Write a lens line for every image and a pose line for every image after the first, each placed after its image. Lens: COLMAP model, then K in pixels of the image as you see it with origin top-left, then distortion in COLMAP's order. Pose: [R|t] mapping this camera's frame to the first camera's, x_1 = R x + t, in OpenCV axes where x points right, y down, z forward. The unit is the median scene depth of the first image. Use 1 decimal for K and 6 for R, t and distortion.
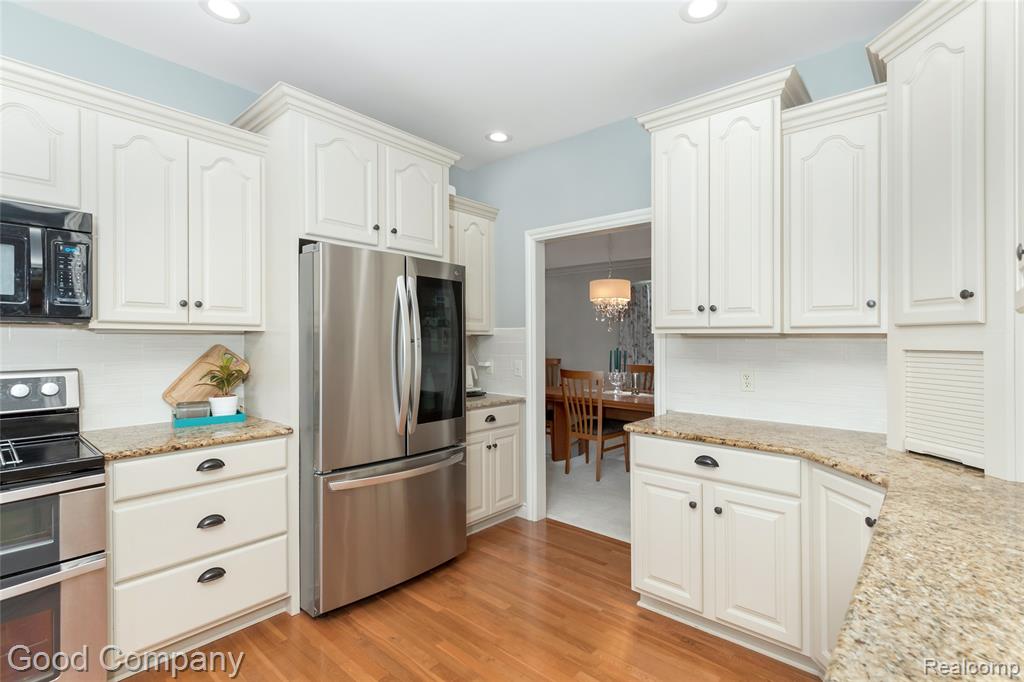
lens RADIAL K [[481.3, 0, 525.6], [0, 481.3, 325.2], [0, 0, 1]] dist [0.002345, 0.000147]
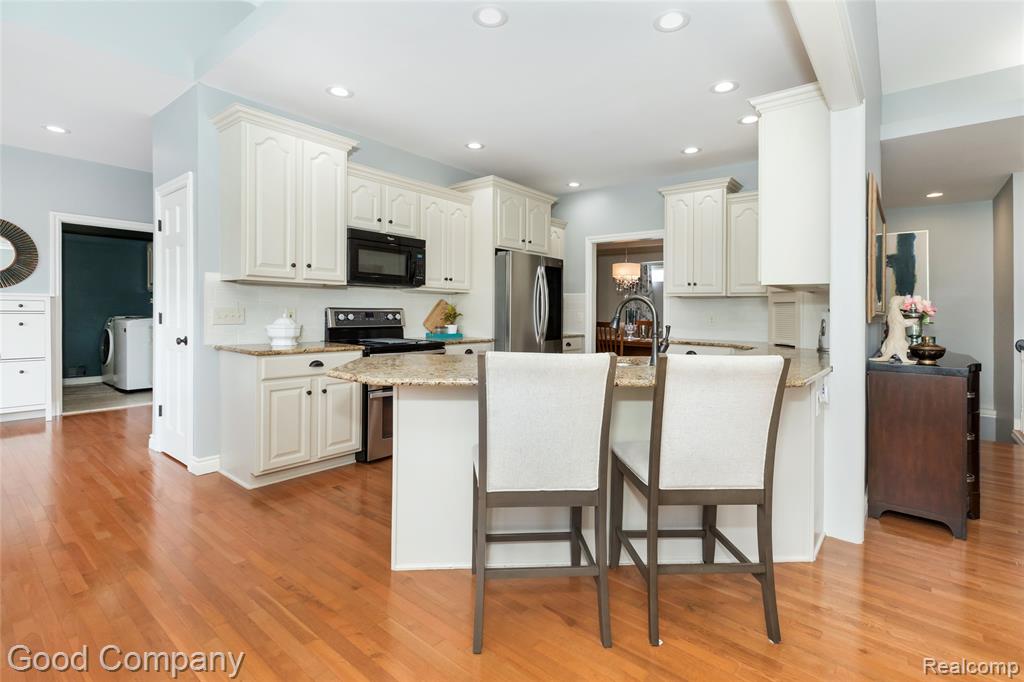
lens RADIAL K [[481.3, 0, 522.0], [0, 481.3, 307.4], [0, 0, 1]] dist [0.002345, 0.000147]
pose [[0.999505, 0.007319, 0.030587, -0.399271], [-0.008001, 0.999721, 0.022209, 0.025223], [-0.030416, -0.022443, 0.999285, -1.008761]]
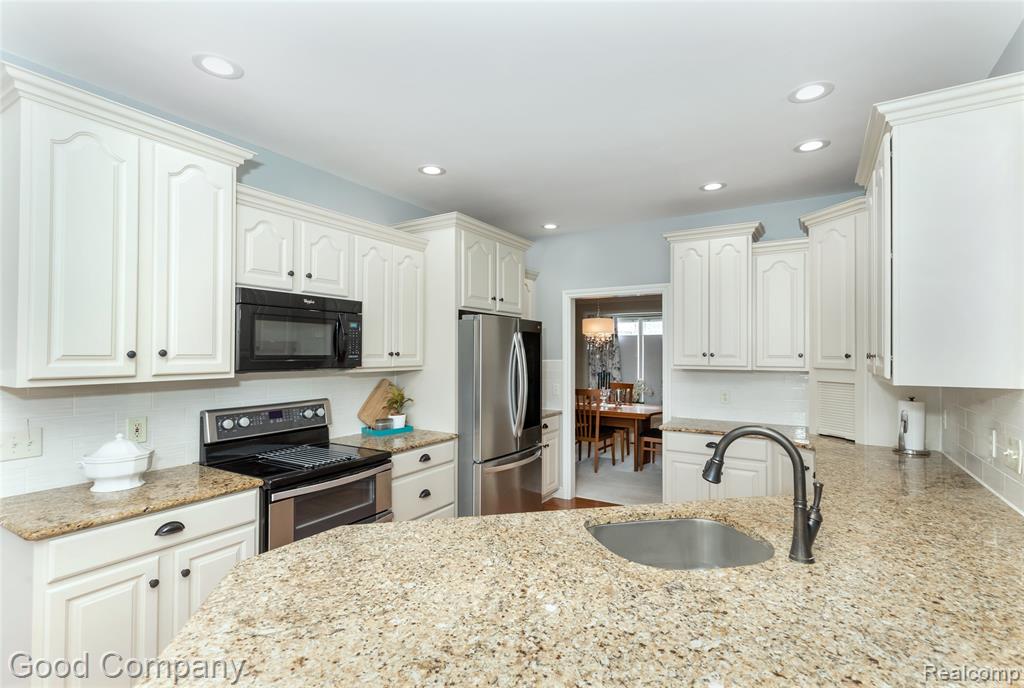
lens RADIAL K [[481.3, 0, 518.5], [0, 481.3, 336.2], [0, 0, 1]] dist [0.002345, 0.000147]
pose [[0.986773, 0.000648, 0.162107, -0.505621], [-0.000451, 0.999999, -0.001248, -0.090220], [-0.162107, 0.001158, 0.986772, -0.503349]]
